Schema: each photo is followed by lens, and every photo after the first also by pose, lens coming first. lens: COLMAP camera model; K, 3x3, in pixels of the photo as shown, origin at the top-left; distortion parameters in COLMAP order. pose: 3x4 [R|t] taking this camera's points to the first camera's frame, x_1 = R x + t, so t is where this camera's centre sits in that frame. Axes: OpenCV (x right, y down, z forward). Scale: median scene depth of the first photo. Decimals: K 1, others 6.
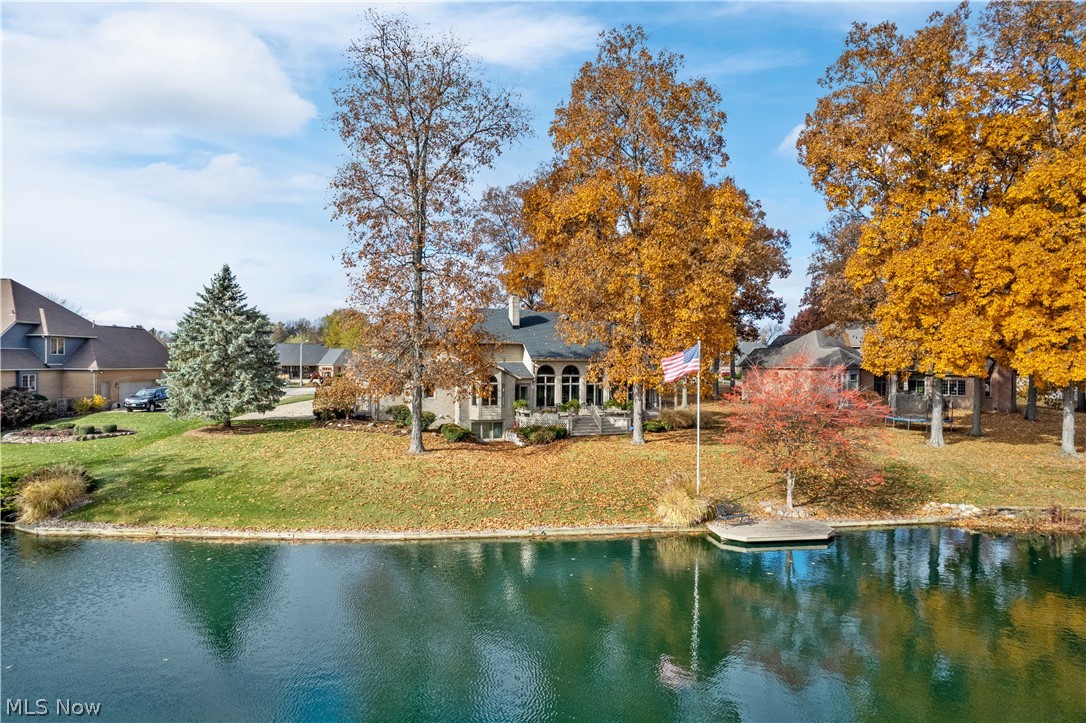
lens RADIAL K [[686.0, 0, 541.6], [0, 686.0, 359.8], [0, 0, 1]] dist [-0.024345, 0.011794]
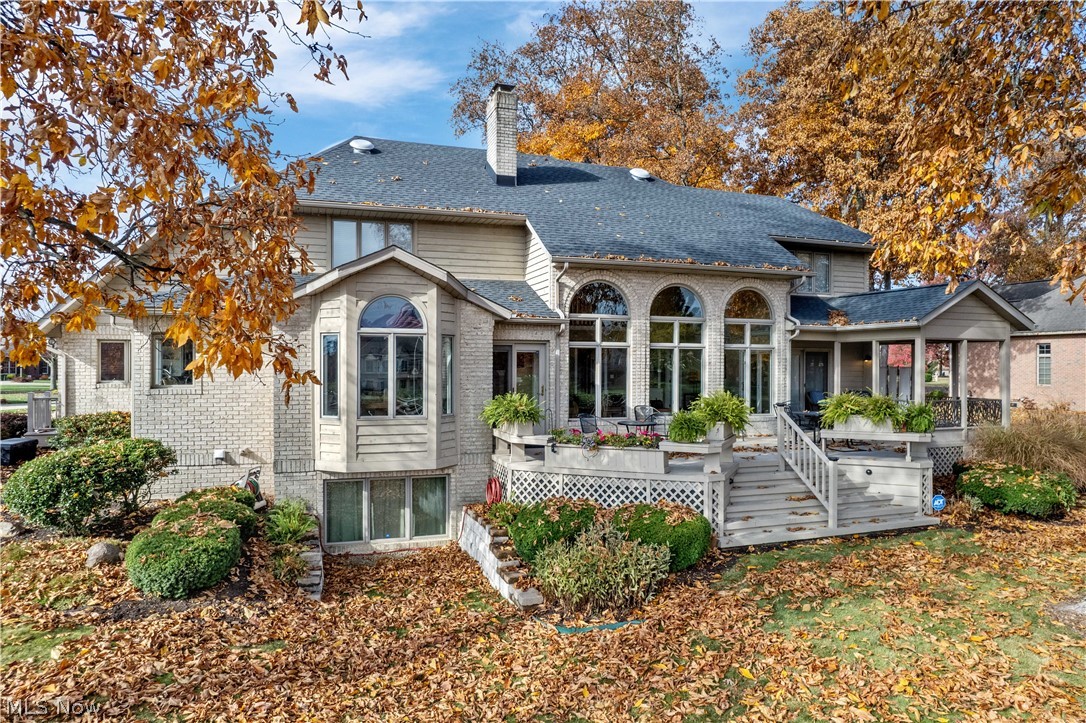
lens RADIAL K [[686.0, 0, 544.7], [0, 686.0, 358.9], [0, 0, 1]] dist [-0.024345, 0.011794]
pose [[0.999597, -0.004010, -0.028099, -0.009911], [0.003699, 0.999932, -0.011099, 0.046904], [0.028142, 0.010991, 0.999544, 0.725253]]
